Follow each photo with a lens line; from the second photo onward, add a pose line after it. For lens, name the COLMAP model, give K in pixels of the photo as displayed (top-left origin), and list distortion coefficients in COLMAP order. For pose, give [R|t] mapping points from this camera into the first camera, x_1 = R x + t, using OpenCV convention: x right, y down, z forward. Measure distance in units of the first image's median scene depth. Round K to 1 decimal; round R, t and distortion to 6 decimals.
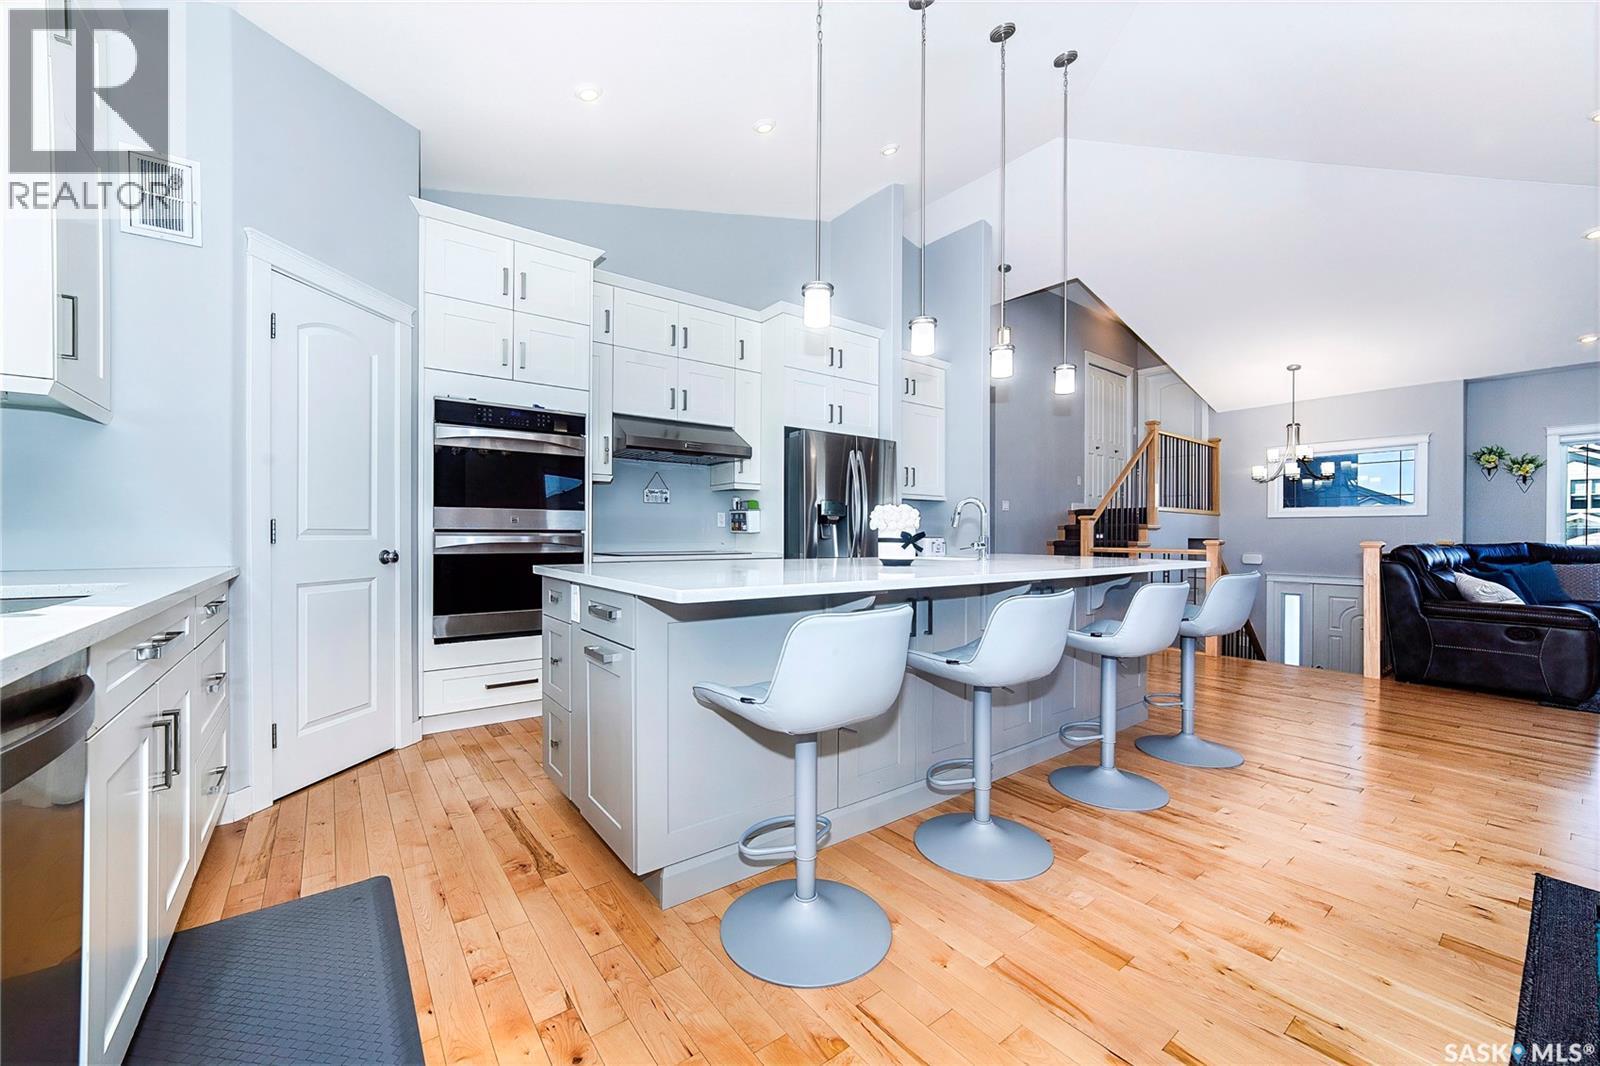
lens RADIAL K [[601.7, 0, 797.8], [0, 601.7, 538.8], [0, 0, 1]] dist [-0.015862, 0.000045]
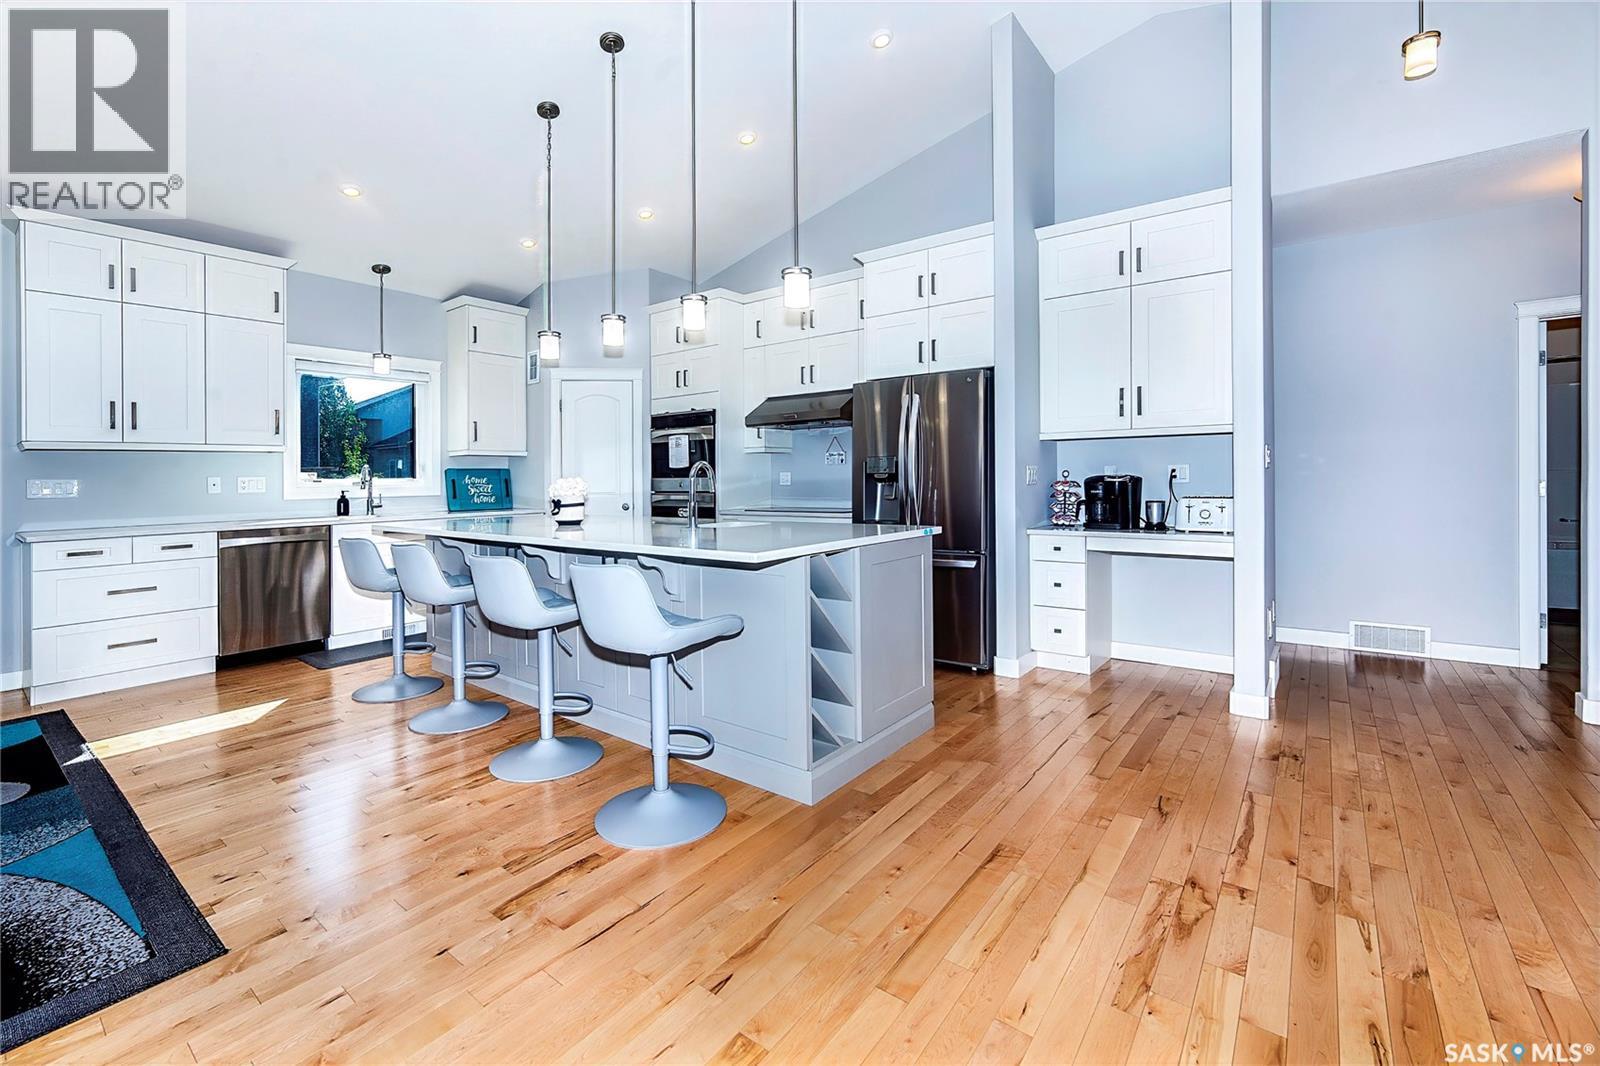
lens RADIAL K [[694.4, 0, 813.3], [0, 694.4, 469.6], [0, 0, 1]] dist [0.017742, 0.001647]
pose [[0.263702, -0.011046, -0.964541, 1.272933], [0.000633, 0.999936, -0.011278, -0.046395], [0.964604, 0.002364, 0.263692, 0.793676]]
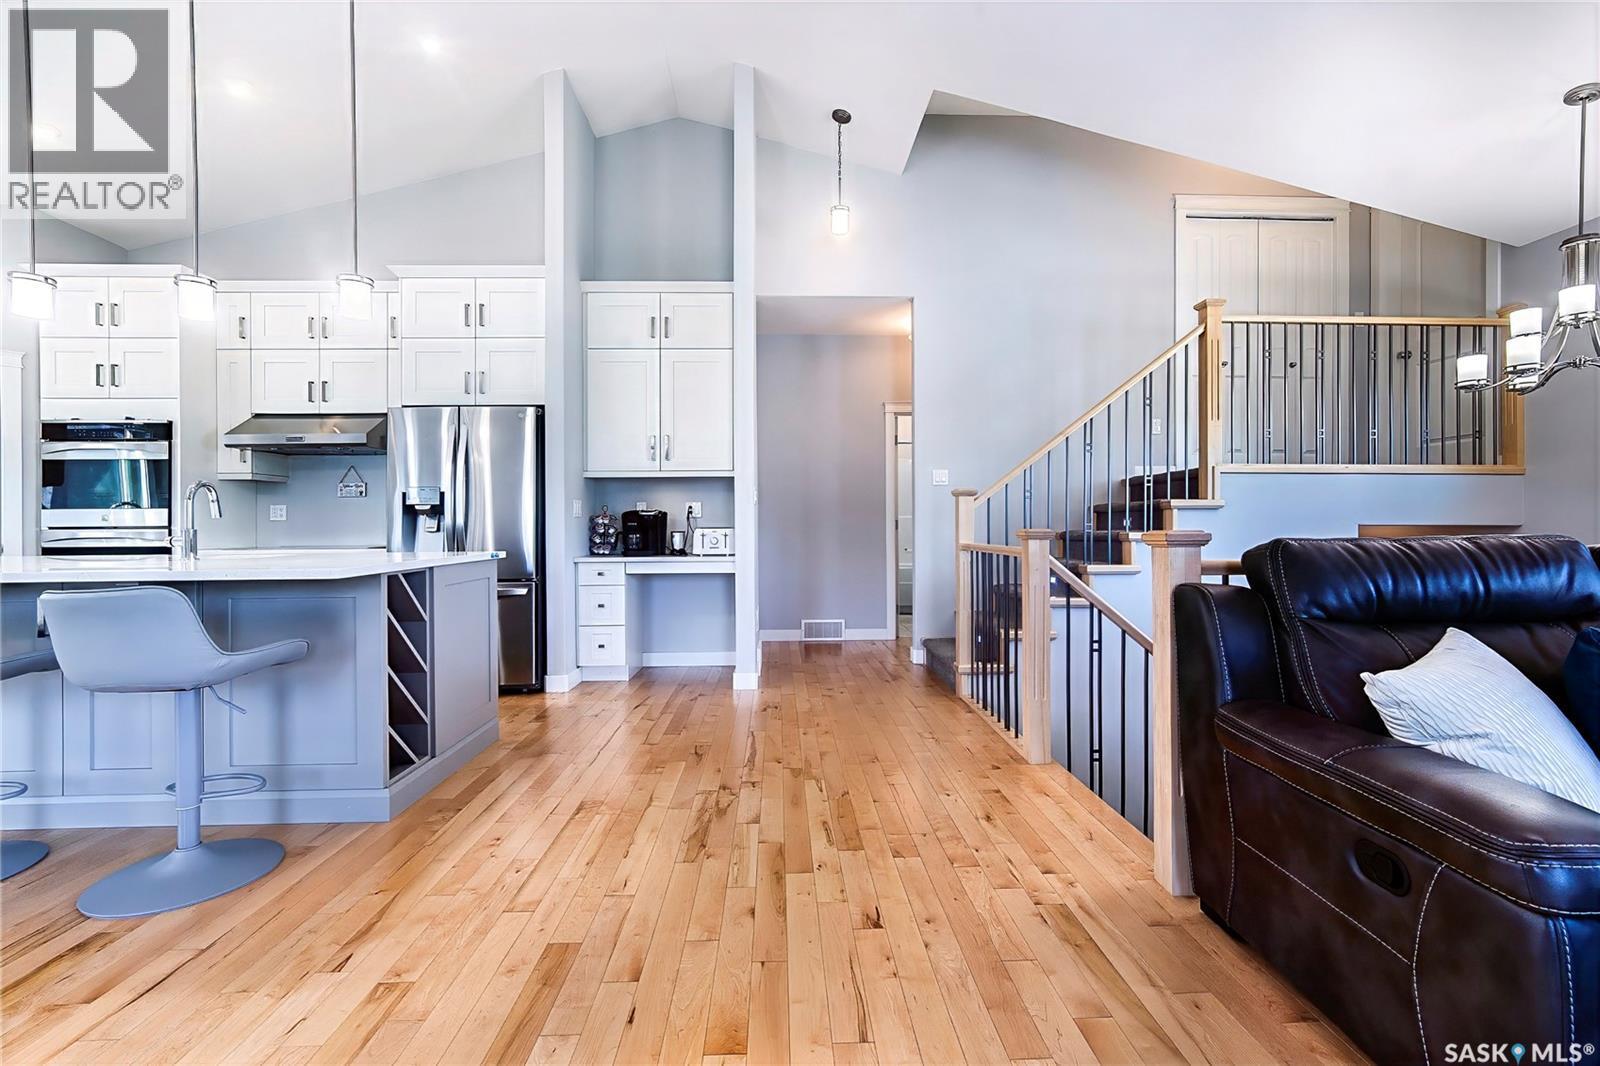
lens RADIAL K [[726.2, 0, 790.6], [0, 726.2, 532.0], [0, 0, 1]] dist [0.026381, 0.001486]
pose [[0.795993, -0.006678, -0.605269, 1.372925], [0.004264, 0.999976, -0.005426, 0.009965], [0.605291, 0.001739, 0.796002, 0.606702]]
